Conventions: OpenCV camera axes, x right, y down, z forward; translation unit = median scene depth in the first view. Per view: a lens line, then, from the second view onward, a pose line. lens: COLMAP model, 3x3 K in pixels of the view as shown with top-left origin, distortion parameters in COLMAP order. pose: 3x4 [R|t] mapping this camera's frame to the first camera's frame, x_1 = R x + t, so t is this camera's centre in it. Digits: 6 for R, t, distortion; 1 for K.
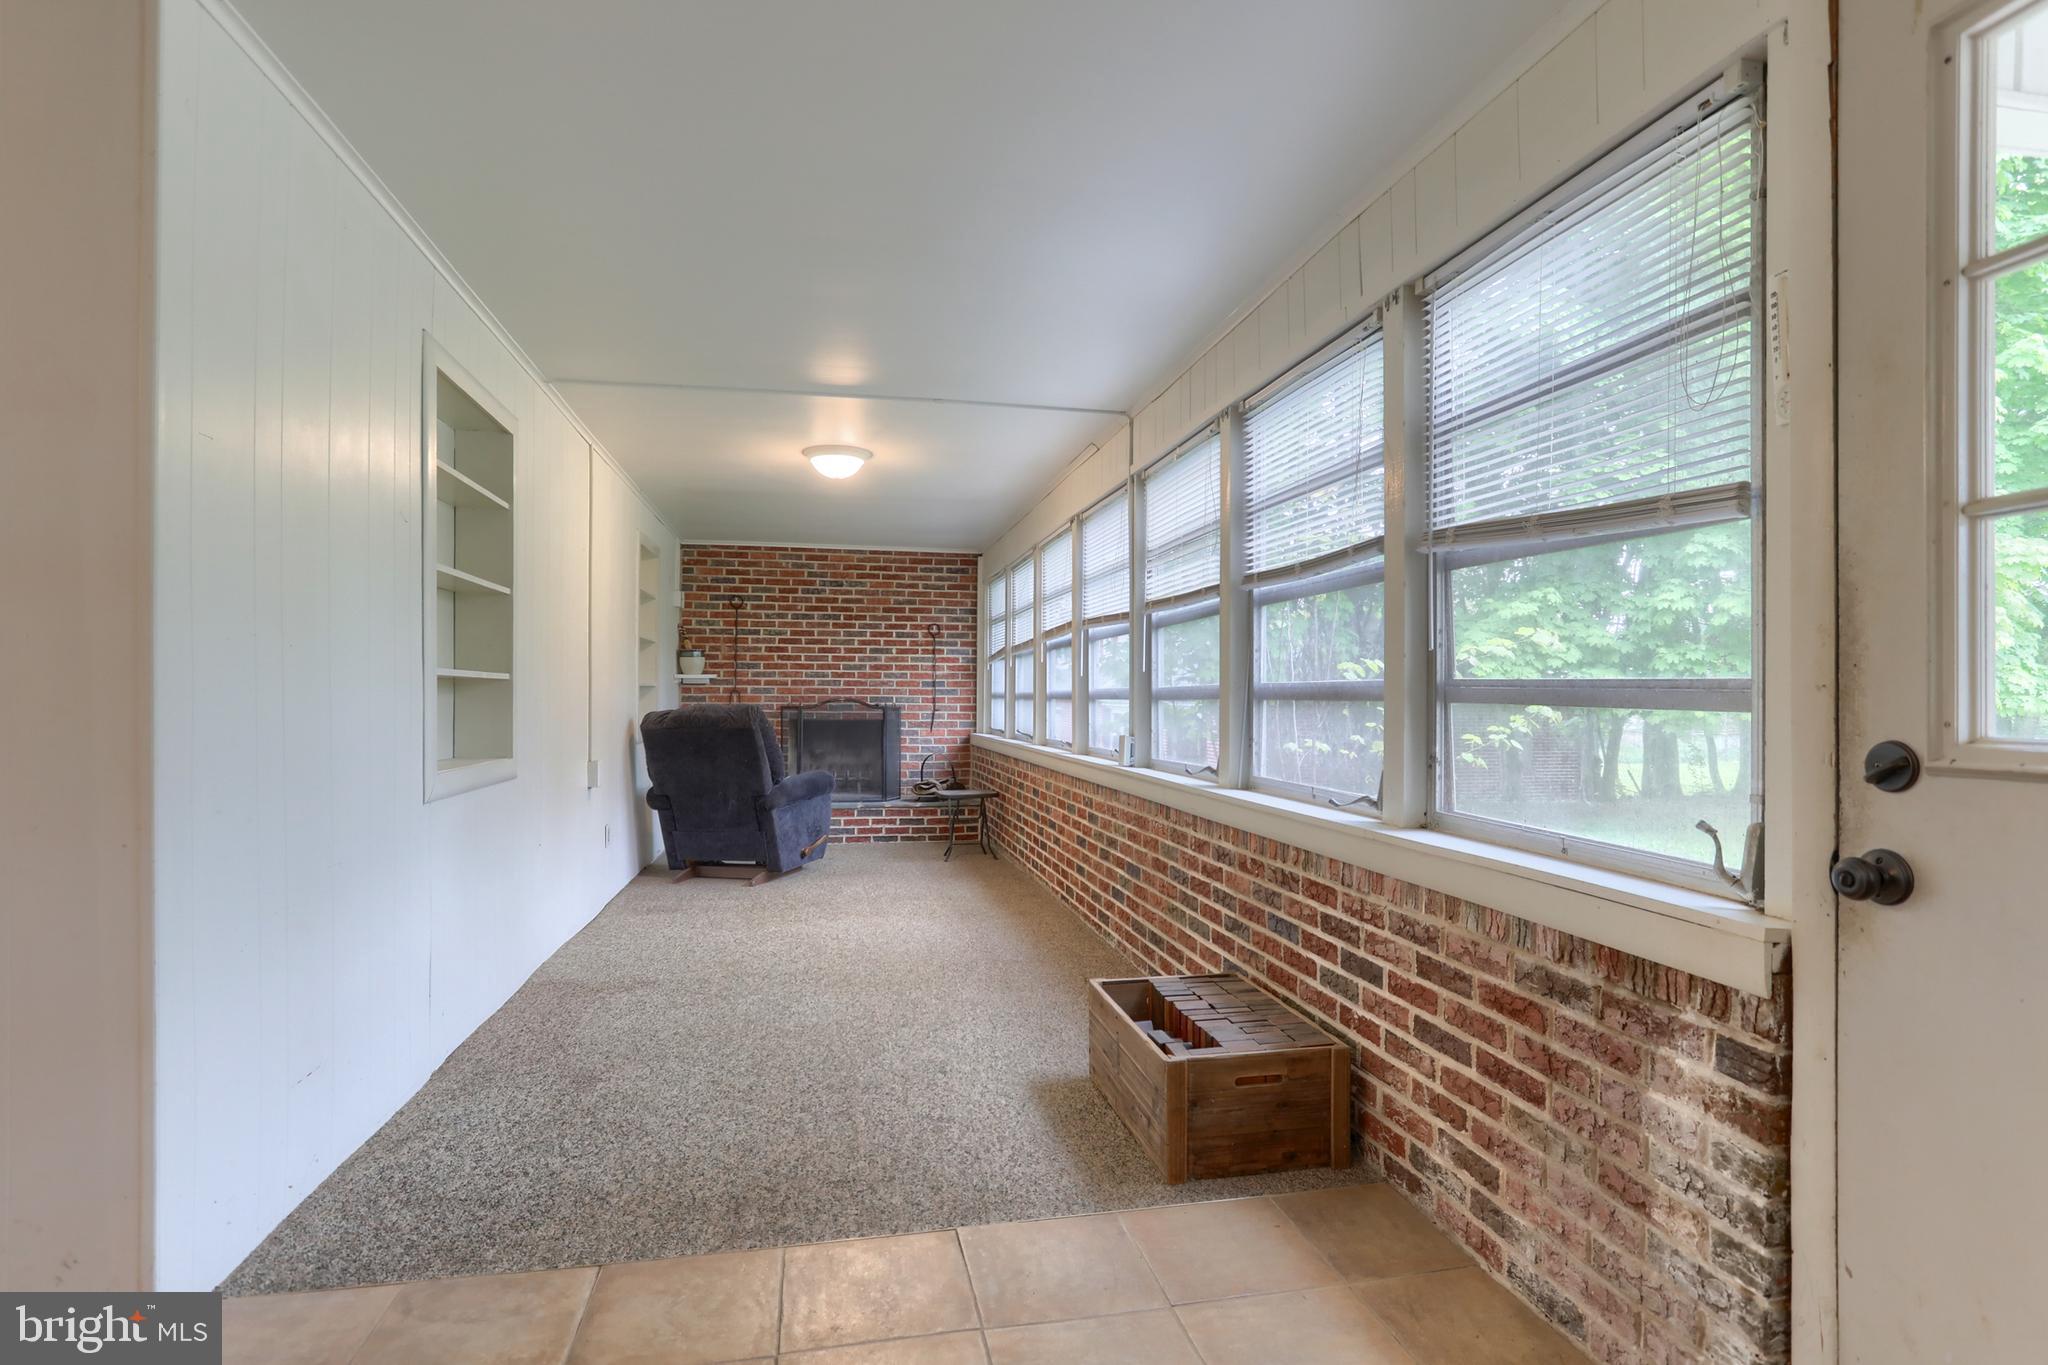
lens RADIAL K [[1026.7, 0, 1017.7], [0, 1026.7, 703.7], [0, 0, 1]] dist [-0.002967, 0.000044]
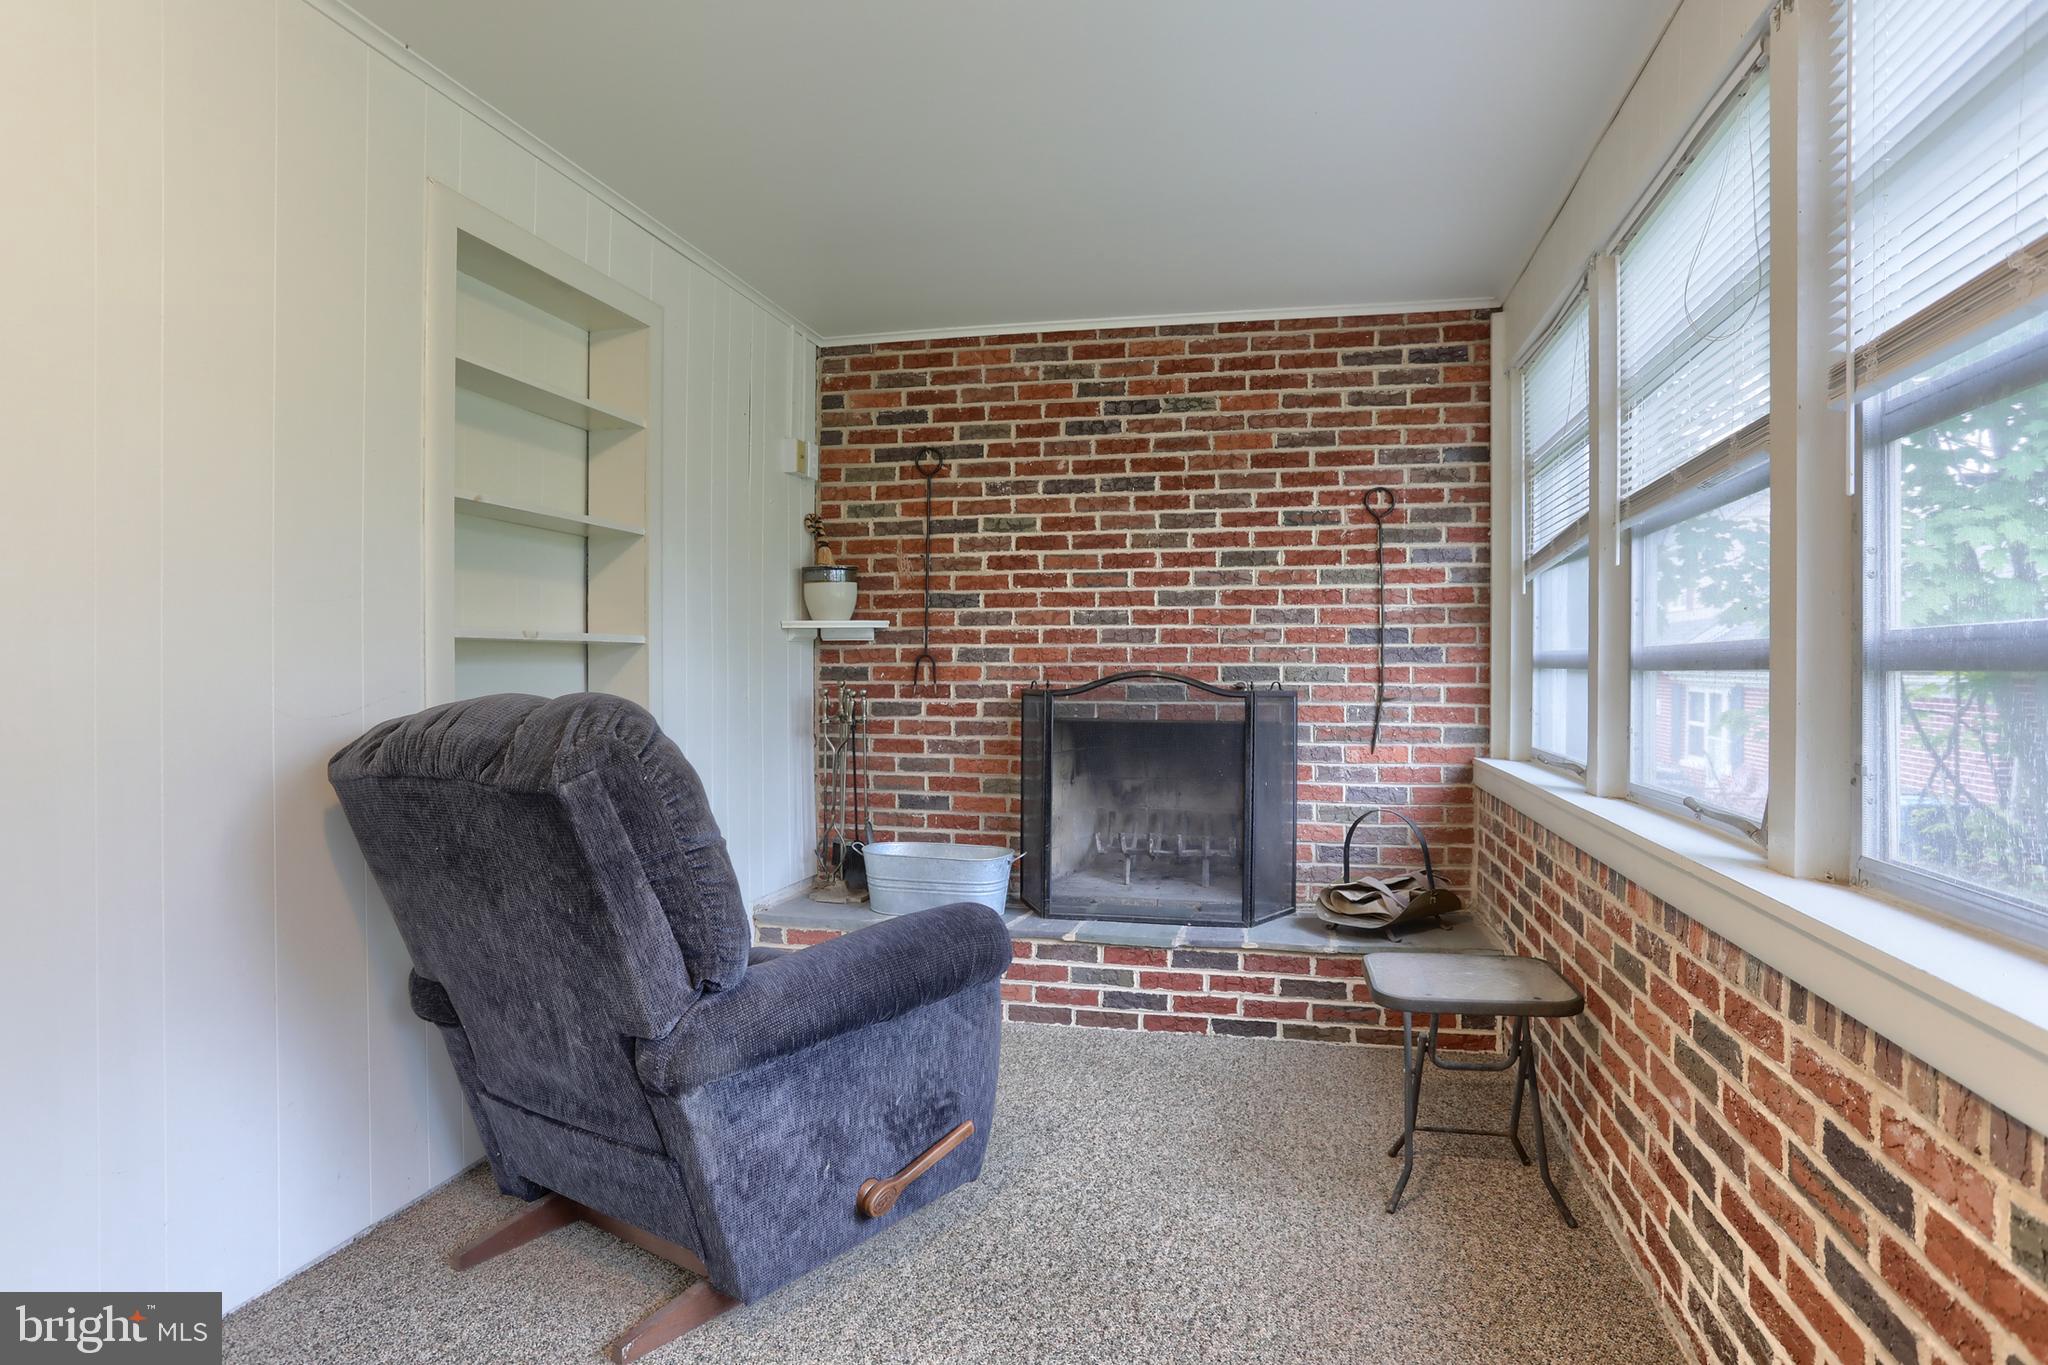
lens RADIAL K [[1127.9, 0, 1024.0], [0, 1127.9, 682.5], [0, 0, 1]] dist [-0.060603, 0.000181]
pose [[0.913205, -0.000085, -0.407501, -0.029597], [0.001605, 0.999993, 0.003387, -0.002157], [0.407498, -0.003748, 0.913198, 0.545872]]
